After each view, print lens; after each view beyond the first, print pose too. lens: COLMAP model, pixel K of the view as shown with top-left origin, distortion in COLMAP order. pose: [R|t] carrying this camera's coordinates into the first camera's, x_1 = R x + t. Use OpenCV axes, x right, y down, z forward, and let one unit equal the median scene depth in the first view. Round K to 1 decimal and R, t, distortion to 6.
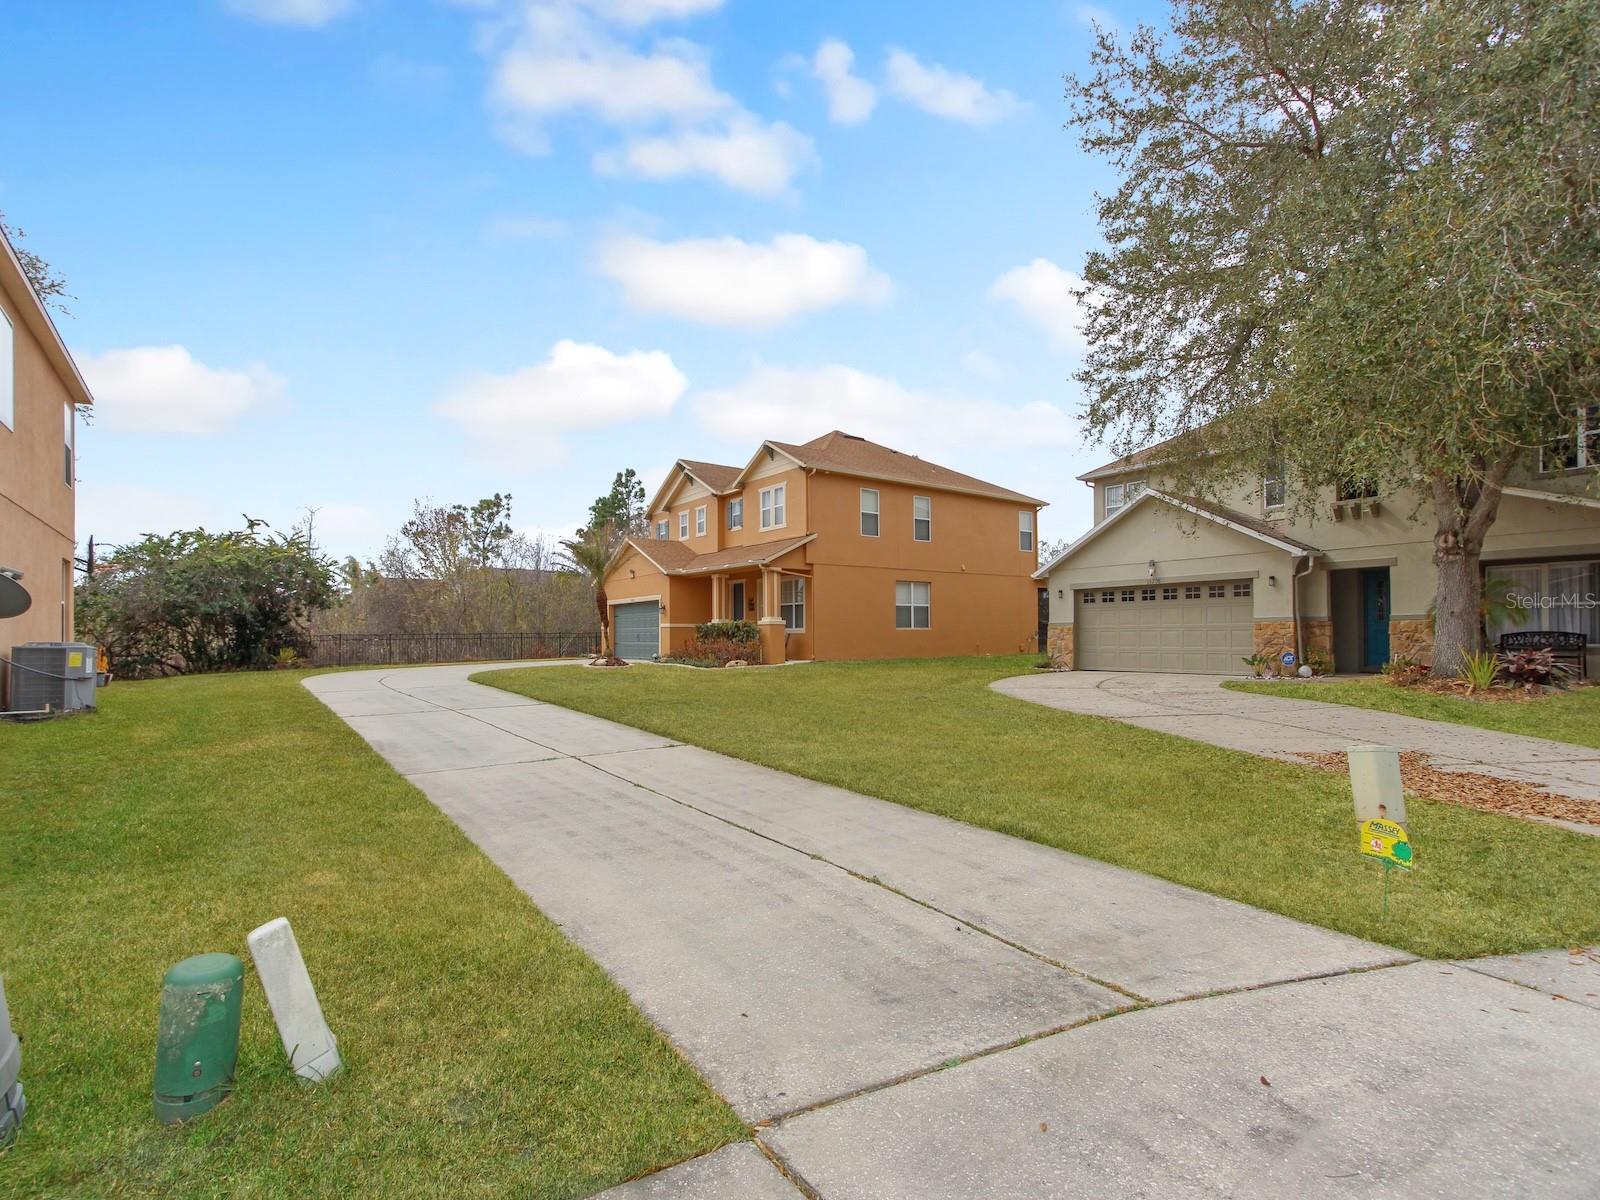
lens RADIAL K [[767.5, 0, 795.2], [0, 767.5, 604.5], [0, 0, 1]] dist [-0.014417, 0.000643]
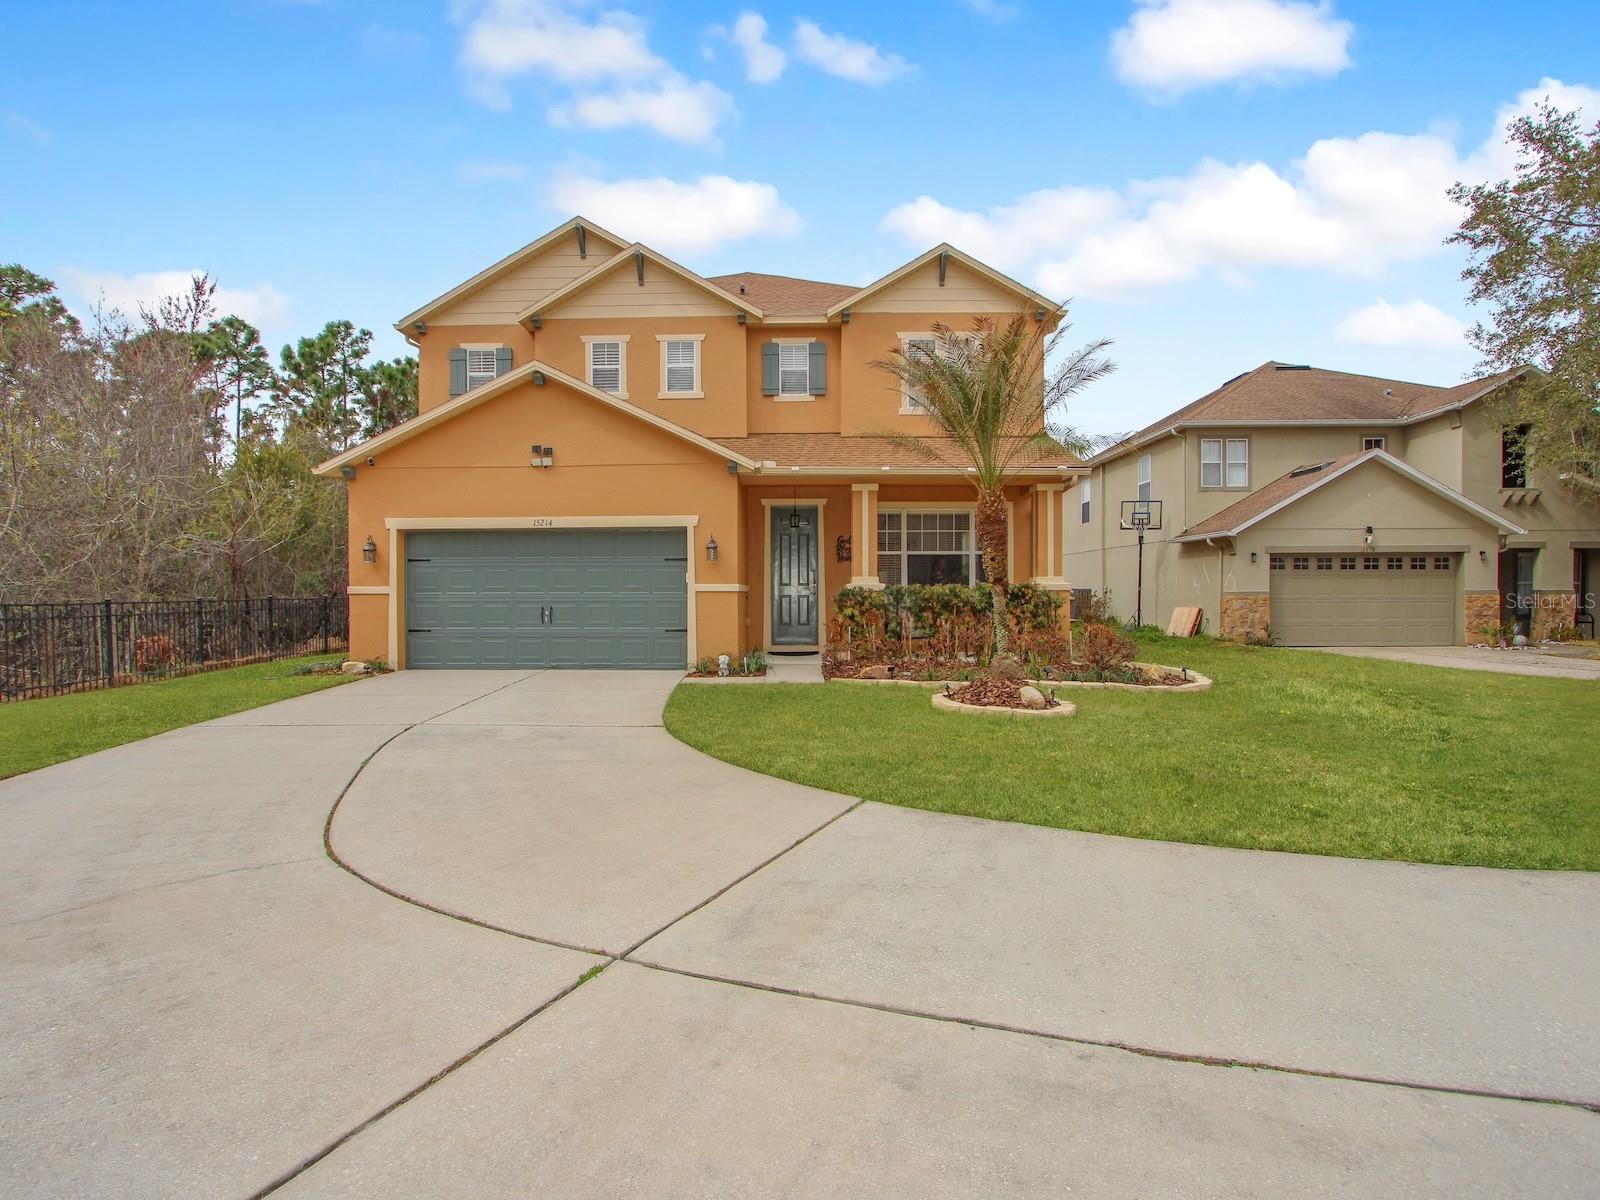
lens RADIAL K [[767.5, 0, 795.2], [0, 767.5, 604.5], [0, 0, 1]] dist [-0.014417, 0.000643]
pose [[0.598161, 0.000553, 0.801376, -0.667809], [-0.029729, 0.999327, 0.021501, 0.036330], [-0.800825, -0.036685, 0.597774, 0.961978]]
